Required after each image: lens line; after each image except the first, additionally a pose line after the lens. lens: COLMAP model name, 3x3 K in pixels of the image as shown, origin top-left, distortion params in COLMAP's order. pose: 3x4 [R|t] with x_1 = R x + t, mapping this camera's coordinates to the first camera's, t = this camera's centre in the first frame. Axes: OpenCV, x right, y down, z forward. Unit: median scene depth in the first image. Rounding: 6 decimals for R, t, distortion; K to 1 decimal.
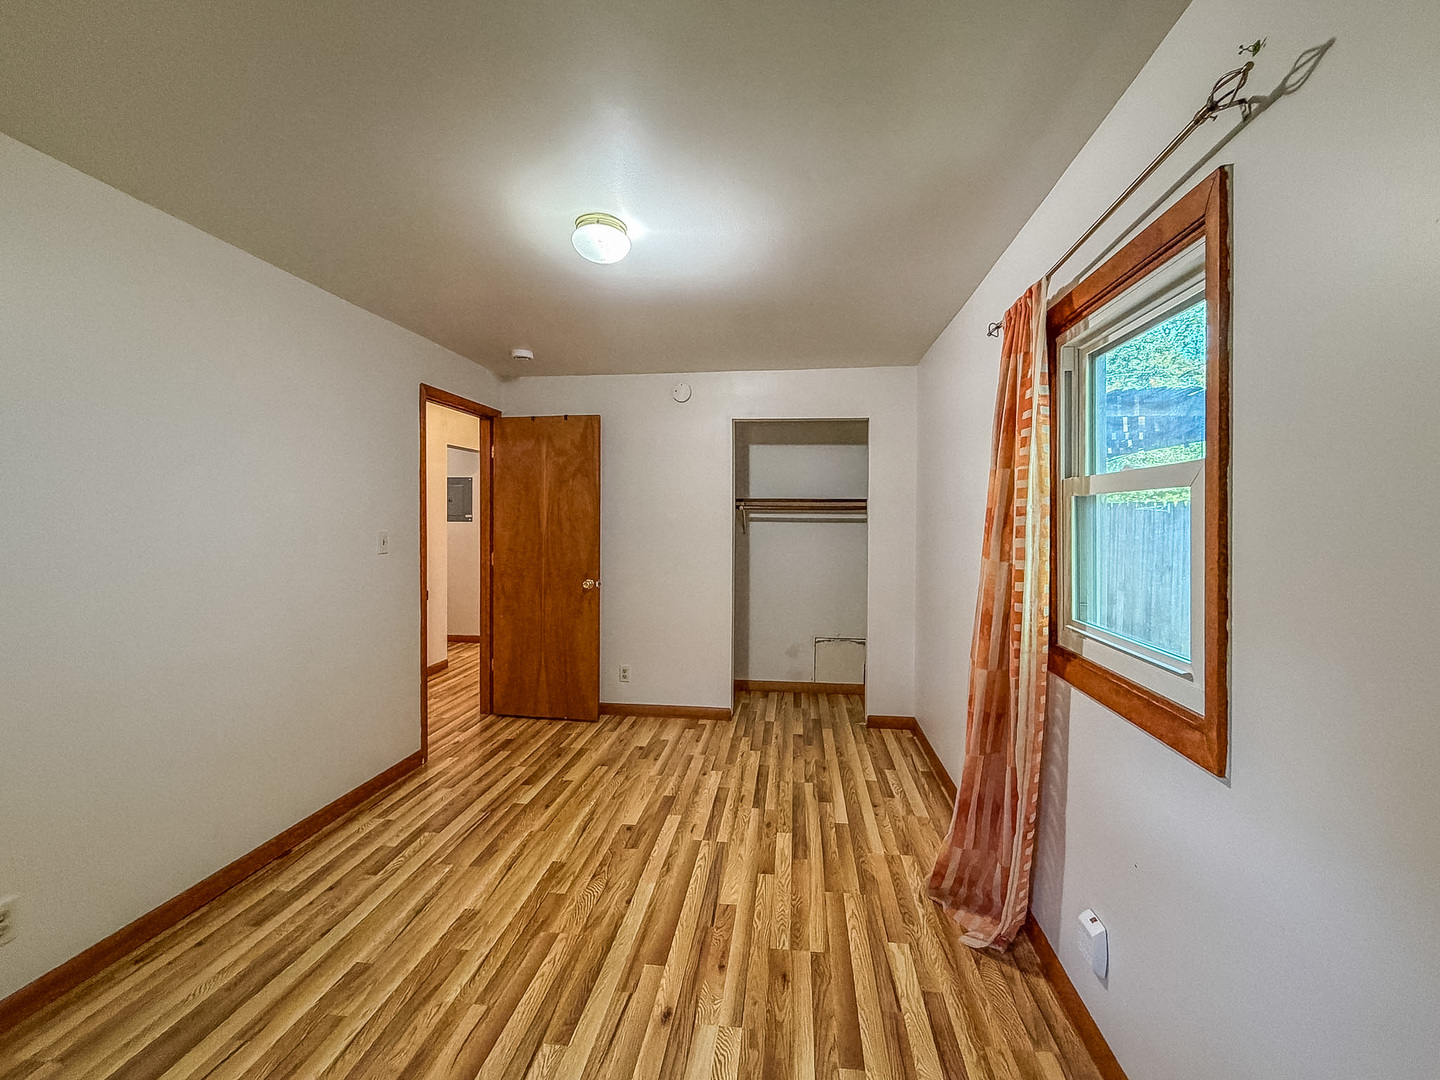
lens RADIAL K [[598.4, 0, 723.5], [0, 598.4, 536.7], [0, 0, 1]] dist [0.001881, -0.000631]
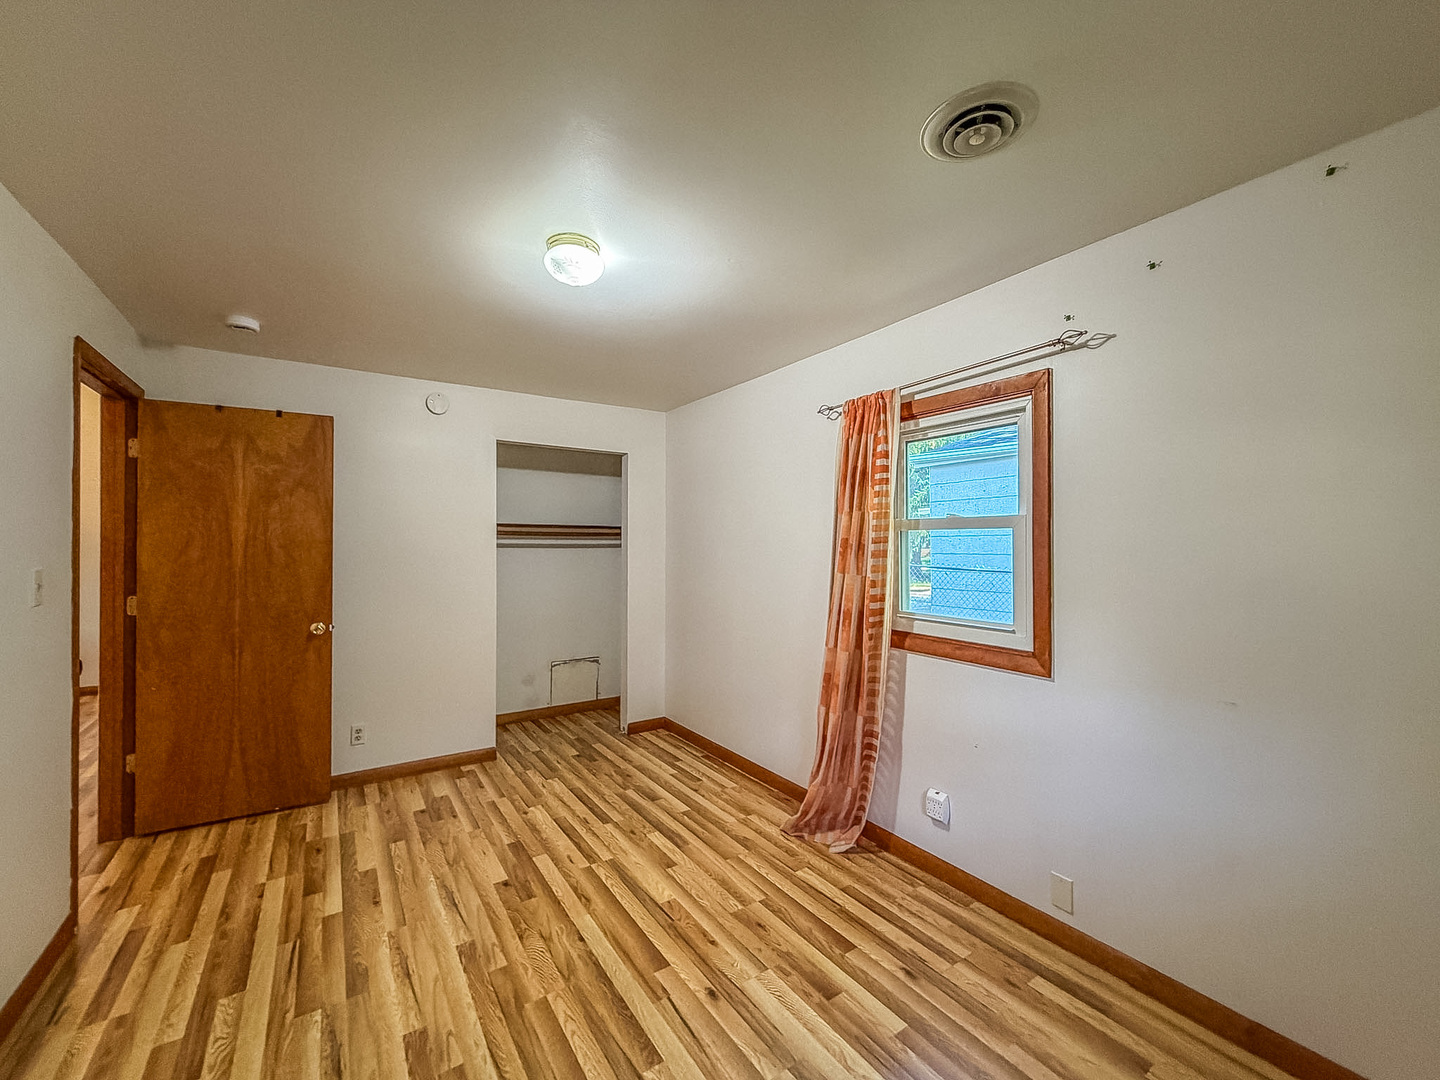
lens RADIAL K [[598.4, 0, 713.9], [0, 598.4, 555.2], [0, 0, 1]] dist [0.001881, -0.000631]
pose [[0.756237, -0.016145, 0.654099, -0.528146], [0.021120, 0.999777, 0.000259, -0.010447], [-0.653957, 0.013619, 0.756409, 0.095029]]
